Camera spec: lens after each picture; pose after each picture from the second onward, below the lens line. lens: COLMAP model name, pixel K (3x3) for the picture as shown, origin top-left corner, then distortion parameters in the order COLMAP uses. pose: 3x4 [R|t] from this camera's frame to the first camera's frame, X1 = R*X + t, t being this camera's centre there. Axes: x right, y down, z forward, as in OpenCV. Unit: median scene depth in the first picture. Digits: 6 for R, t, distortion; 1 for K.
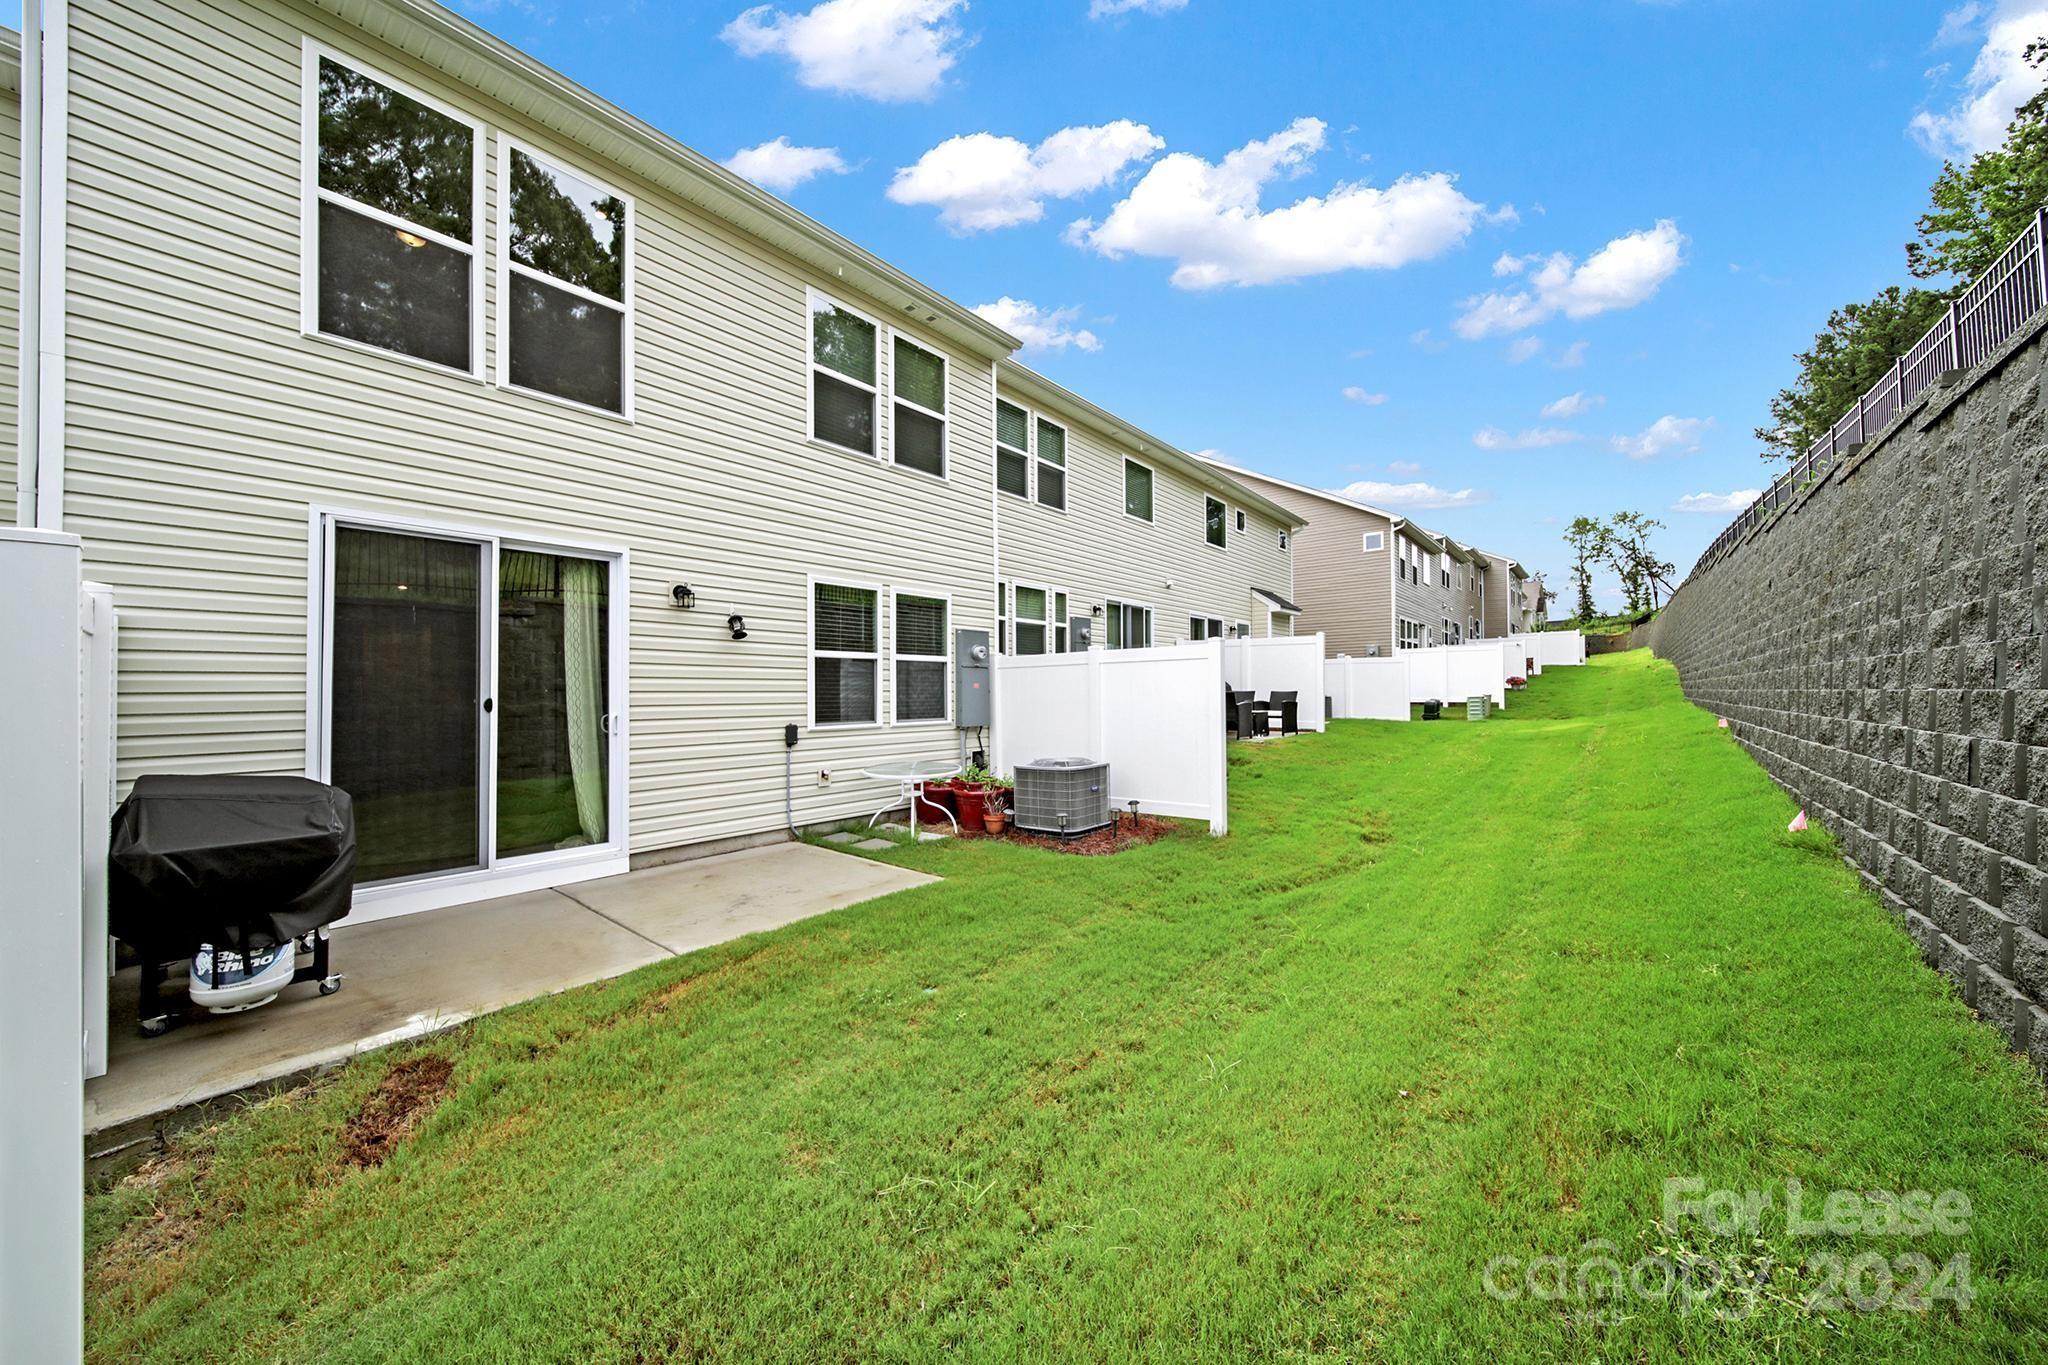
lens RADIAL K [[798.2, 0, 1024.0], [0, 798.2, 684.8], [0, 0, 1]] dist [0.000430, 0.000051]
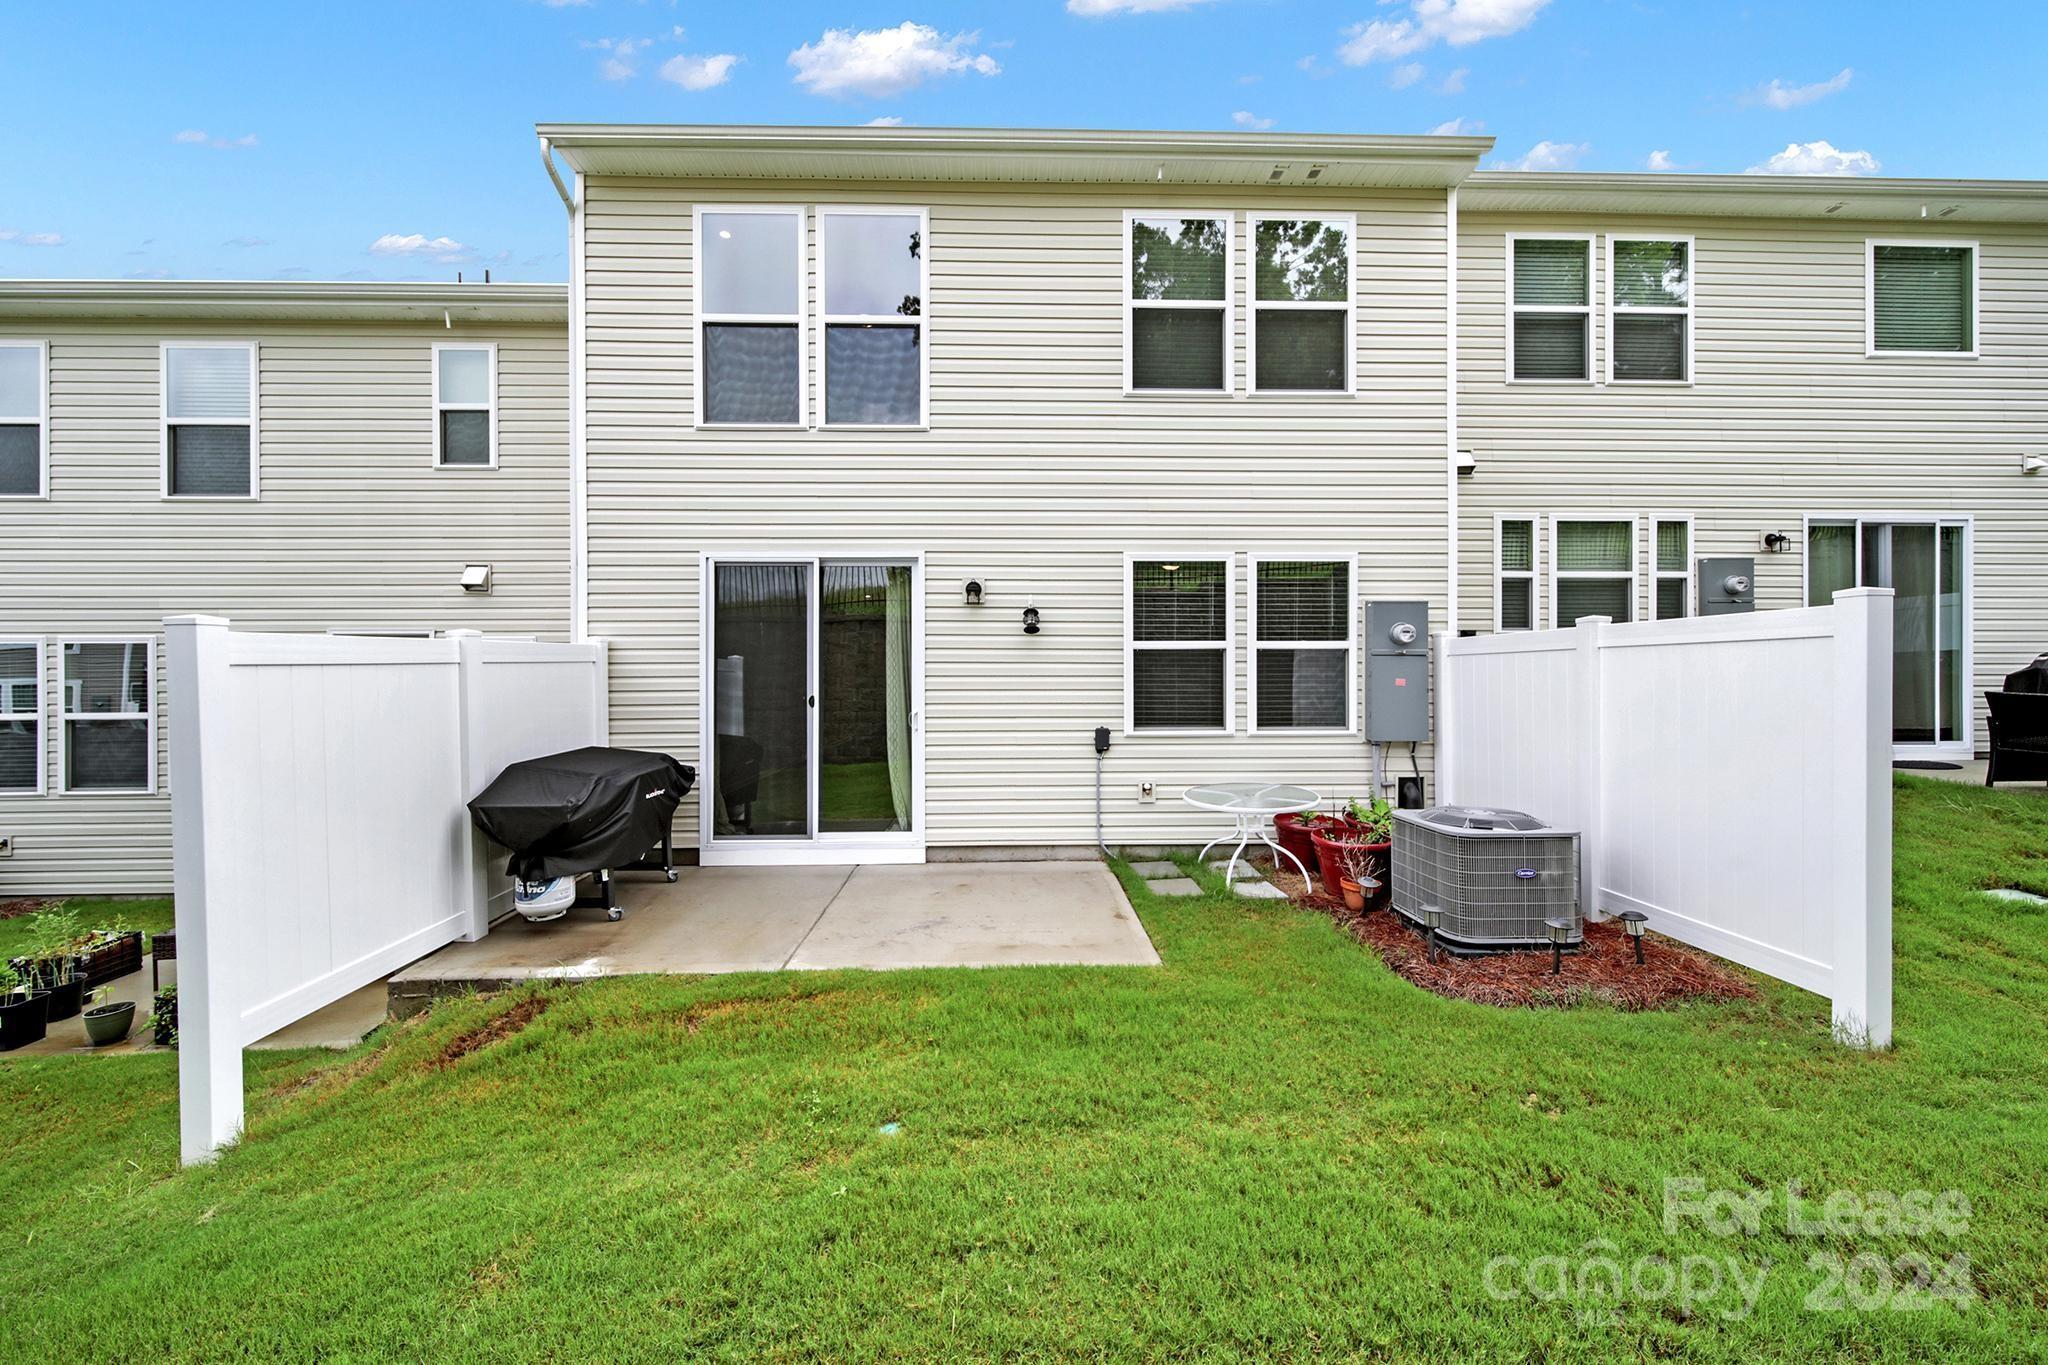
lens RADIAL K [[765.0, 0, 882.4], [0, 765.0, 678.5], [0, 0, 1]] dist [-0.001238, -0.000269]
pose [[0.615620, 0.007286, -0.788009, 0.213112], [0.009150, 0.999824, 0.016392, -0.019392], [0.787990, -0.017302, 0.615445, 0.289362]]
